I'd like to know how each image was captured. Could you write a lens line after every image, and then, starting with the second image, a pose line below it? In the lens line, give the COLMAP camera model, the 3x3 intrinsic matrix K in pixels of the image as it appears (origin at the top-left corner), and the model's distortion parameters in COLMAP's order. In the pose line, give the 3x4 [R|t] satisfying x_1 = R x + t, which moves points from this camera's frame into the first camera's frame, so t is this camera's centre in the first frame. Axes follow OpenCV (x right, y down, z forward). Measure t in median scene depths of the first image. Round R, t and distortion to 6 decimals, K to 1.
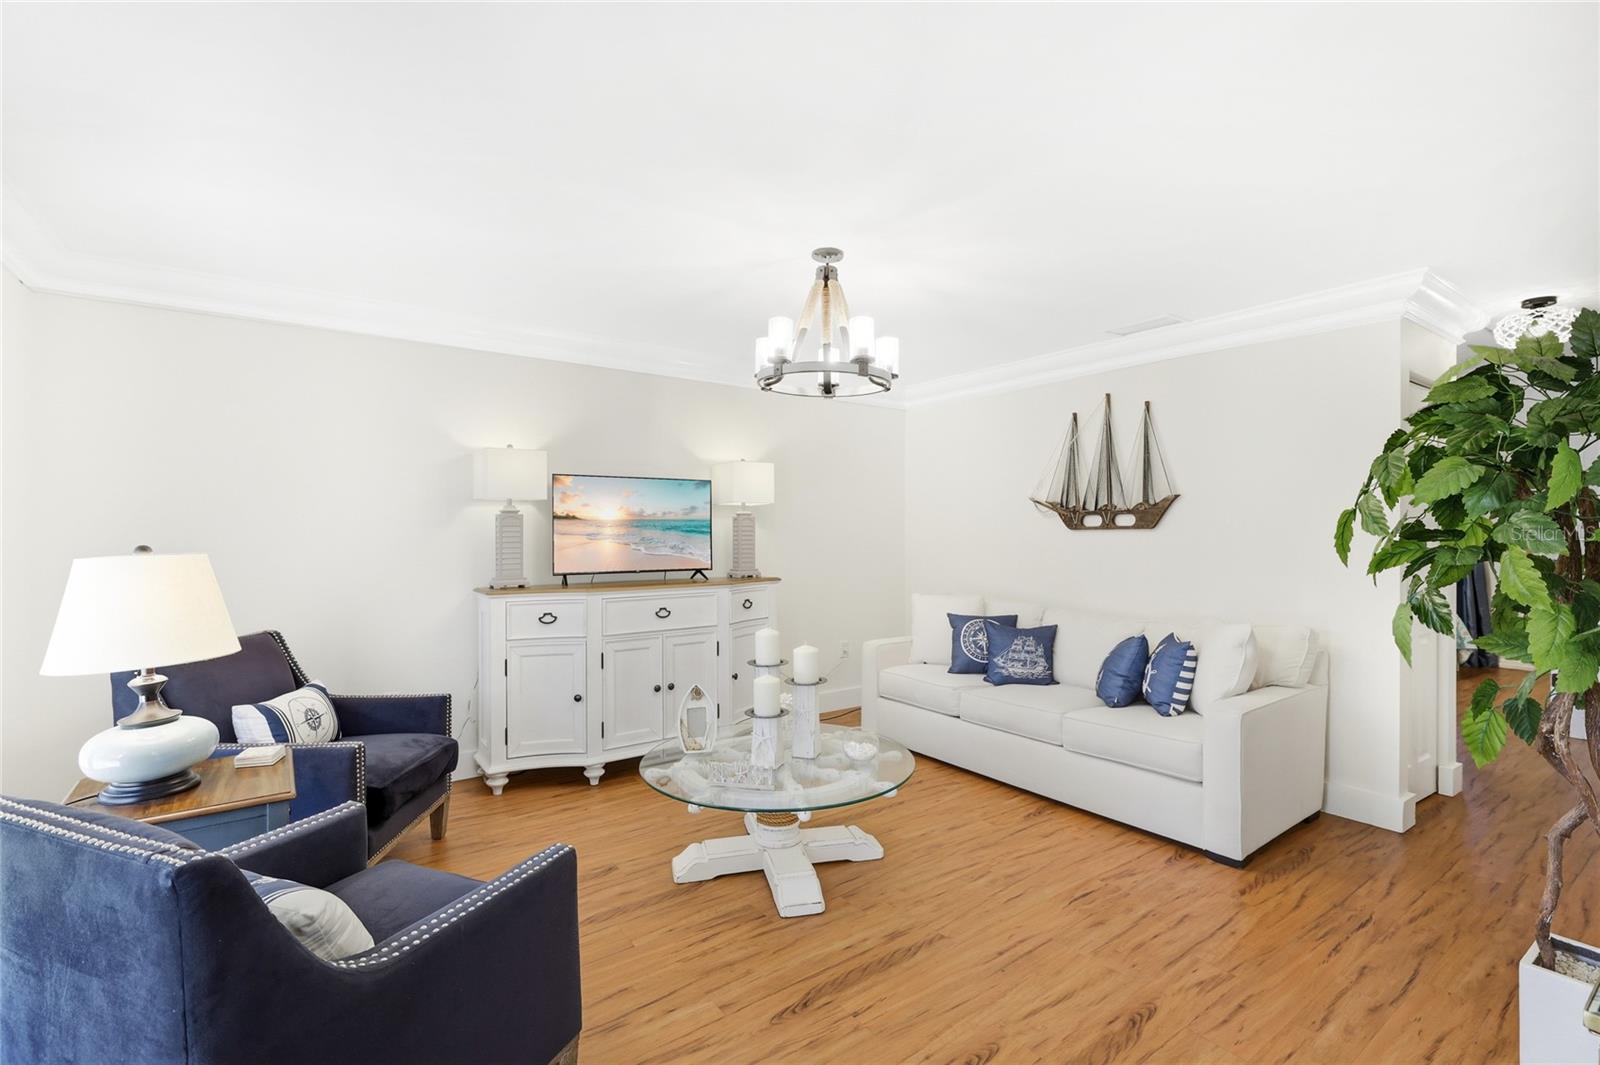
lens RADIAL K [[718.9, 0, 798.6], [0, 718.9, 529.7], [0, 0, 1]] dist [0.002302, 0.000382]
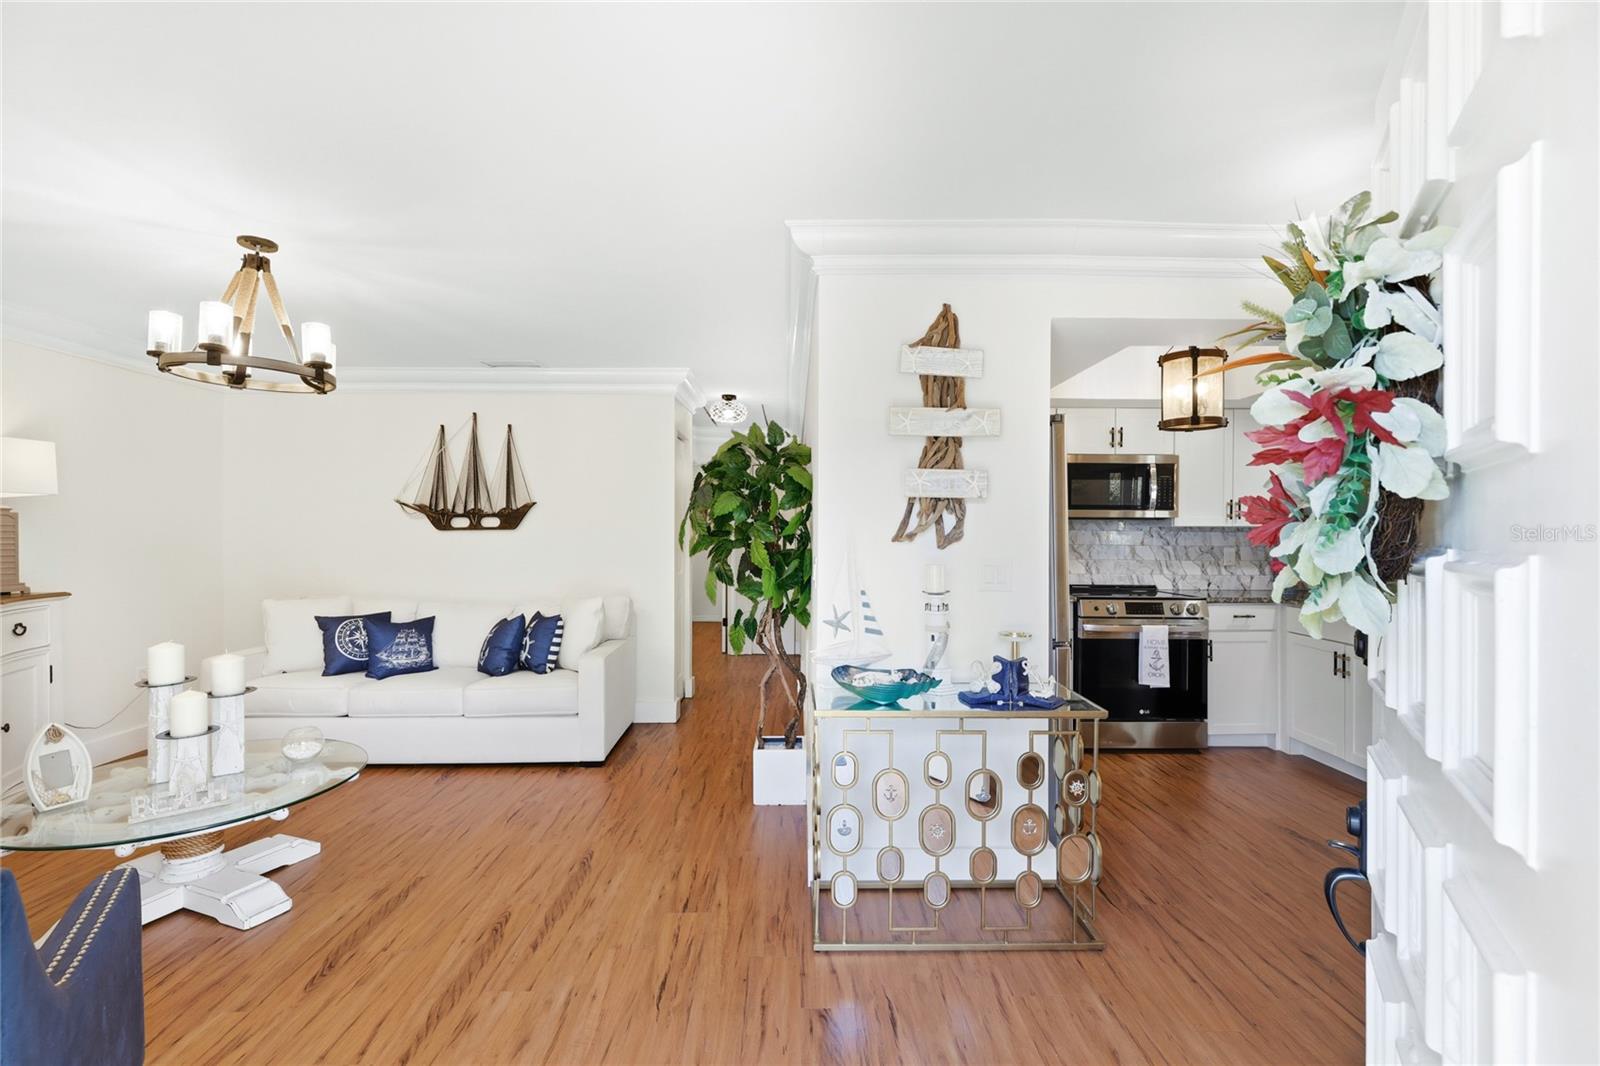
lens RADIAL K [[725.3, 0, 794.0], [0, 725.3, 536.5], [0, 0, 1]] dist [0.003850, 0.000452]
pose [[0.580741, -0.007034, 0.814058, -0.287568], [-0.000245, 0.999961, 0.008815, -0.000517], [-0.814089, -0.005319, 0.580716, -0.125306]]
